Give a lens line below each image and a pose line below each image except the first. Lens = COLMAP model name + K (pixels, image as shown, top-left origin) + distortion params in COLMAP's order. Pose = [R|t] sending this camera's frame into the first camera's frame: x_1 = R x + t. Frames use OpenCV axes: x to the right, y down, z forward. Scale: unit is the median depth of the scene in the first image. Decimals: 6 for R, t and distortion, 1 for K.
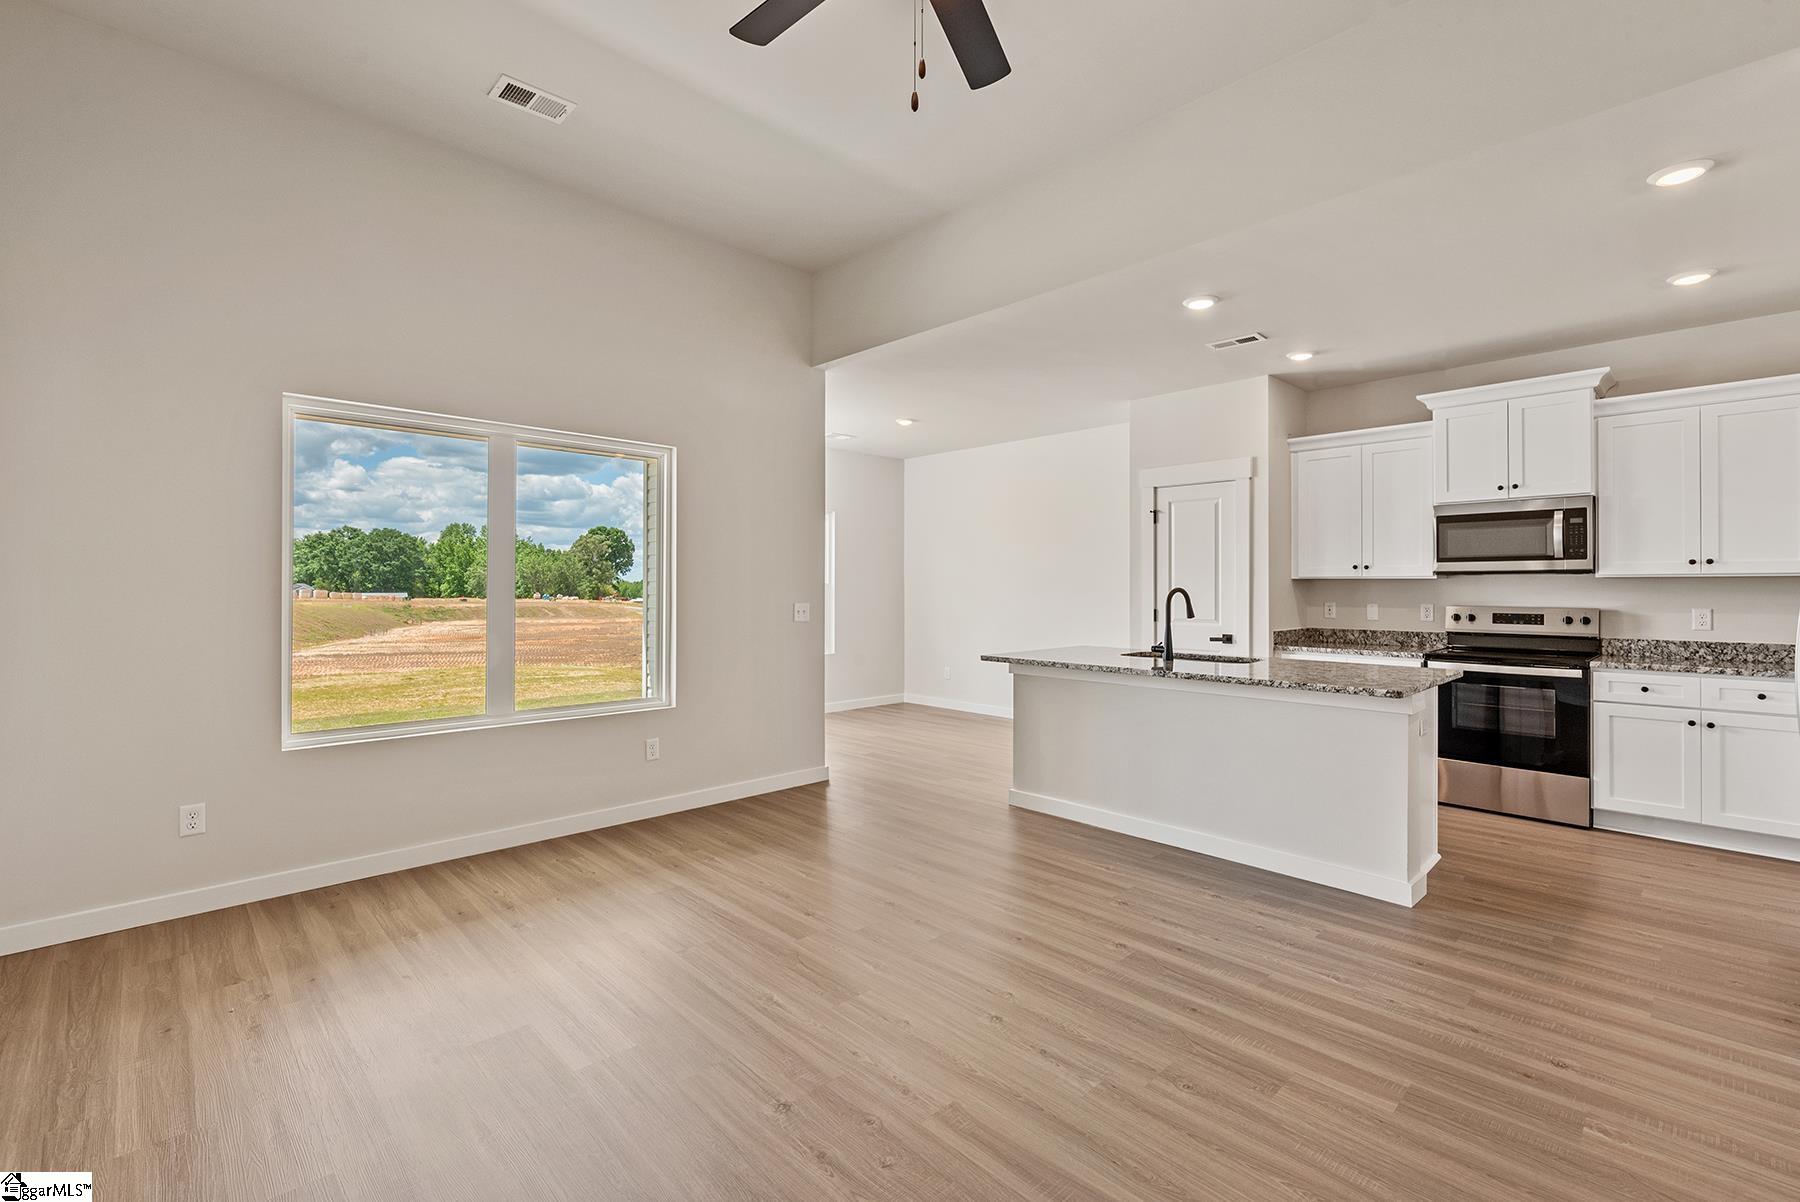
lens RADIAL K [[792.9, 0, 900.0], [0, 792.9, 601.0], [0, 0, 1]] dist [-0.000709, -0.000133]
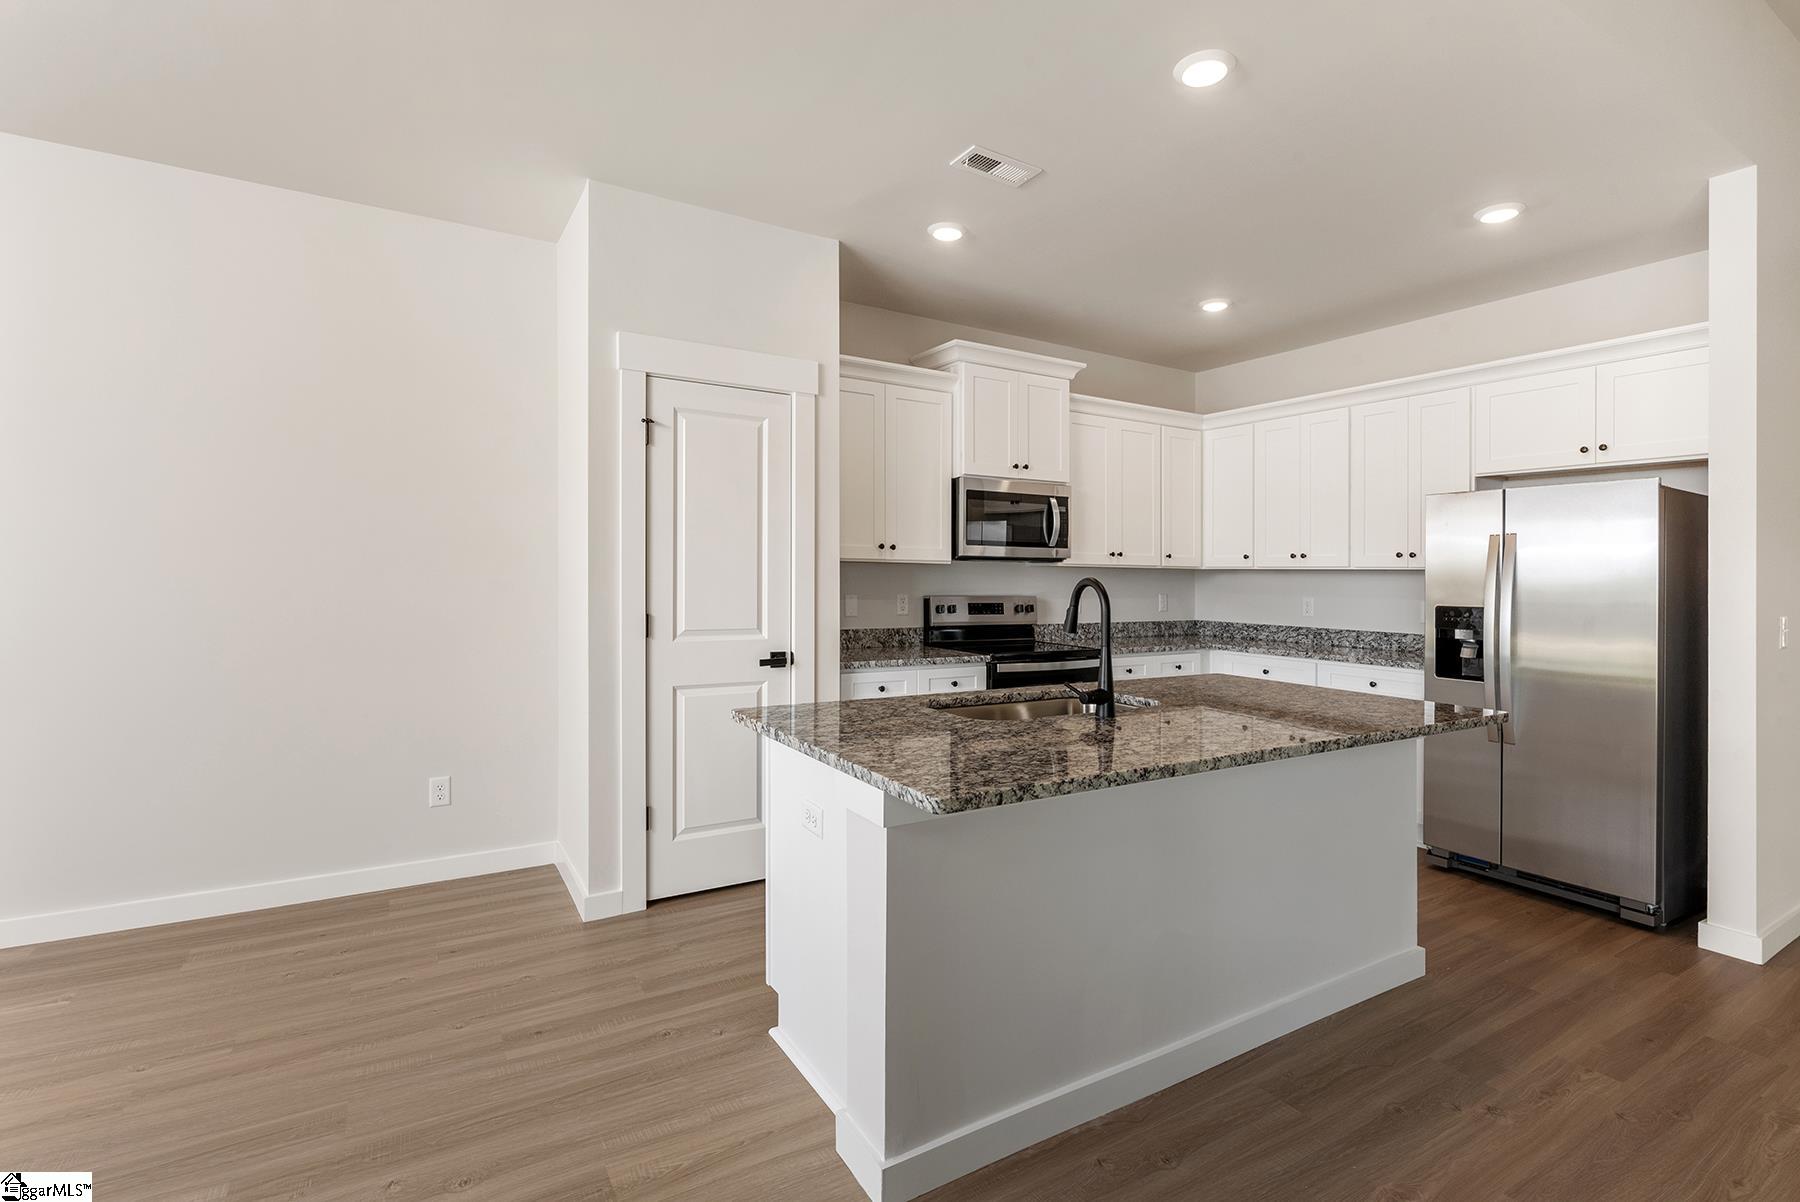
lens RADIAL K [[843.9, 0, 900.7], [0, 843.9, 570.7], [0, 0, 1]] dist [-0.001139, -0.000094]
pose [[0.208229, 0.004376, 0.978070, -0.212064], [0.001516, 0.999987, -0.004797, -0.017573], [-0.978079, 0.002481, 0.208219, 0.898746]]
